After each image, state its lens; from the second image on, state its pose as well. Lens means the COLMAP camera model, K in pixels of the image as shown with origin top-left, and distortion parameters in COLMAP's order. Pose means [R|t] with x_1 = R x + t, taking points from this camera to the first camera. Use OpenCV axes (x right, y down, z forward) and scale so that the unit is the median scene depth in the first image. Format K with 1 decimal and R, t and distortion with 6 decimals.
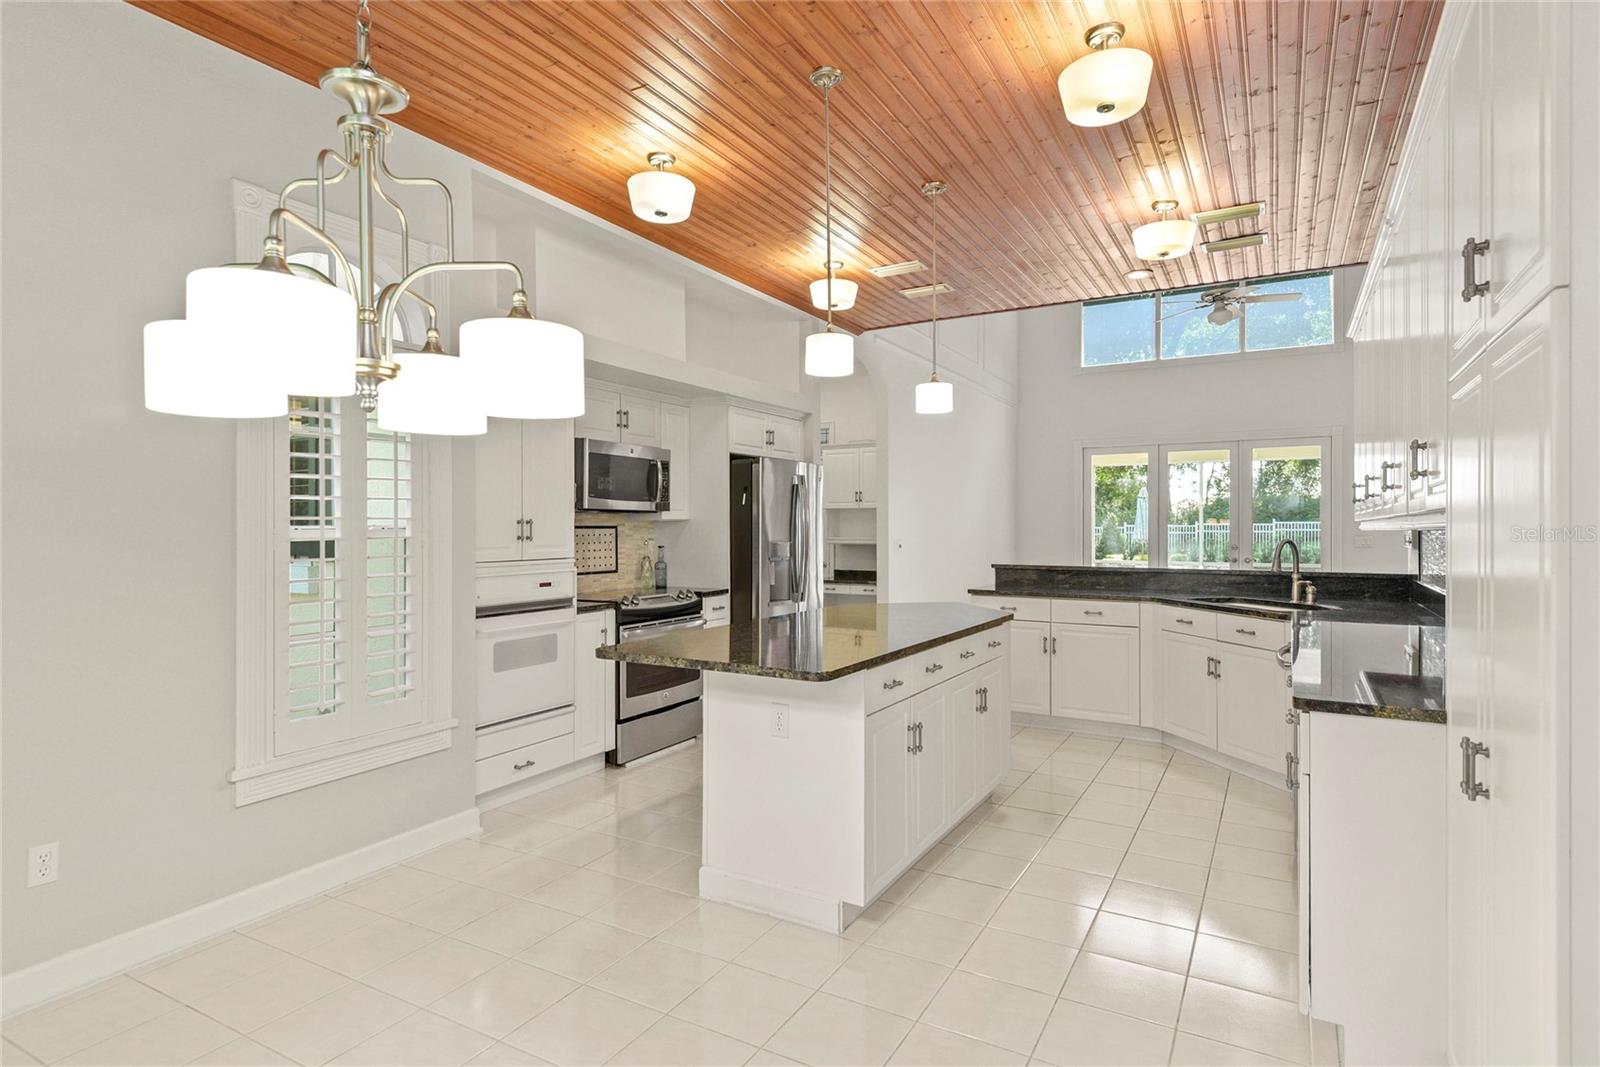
lens RADIAL K [[815.8, 0, 797.2], [0, 815.8, 522.7], [0, 0, 1]] dist [-0.019030, -0.000355]
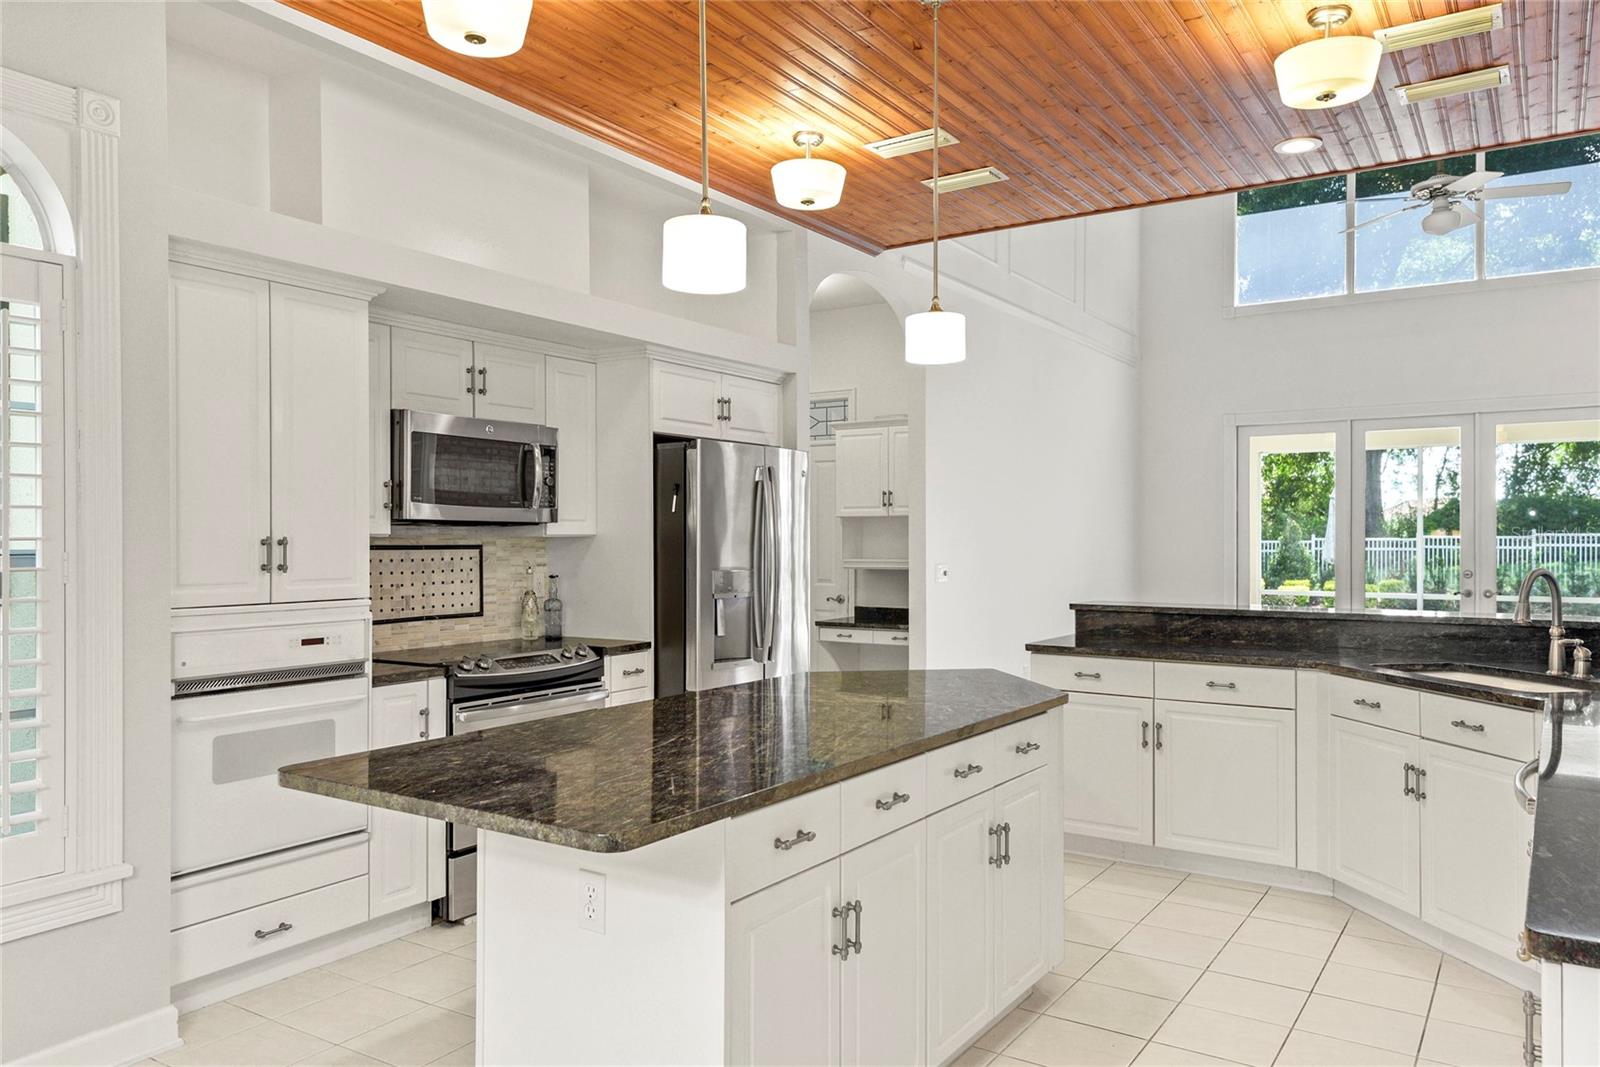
lens RADIAL K [[1109.5, 0, 800.0], [0, 1109.5, 533.5], [0, 0, 1]] dist [-0.007835, -0.005833]
pose [[0.998379, -0.000021, -0.056908, 0.087300], [0.000033, 1.000000, 0.000209, -0.005605], [0.056908, -0.000211, 0.998379, 0.128278]]
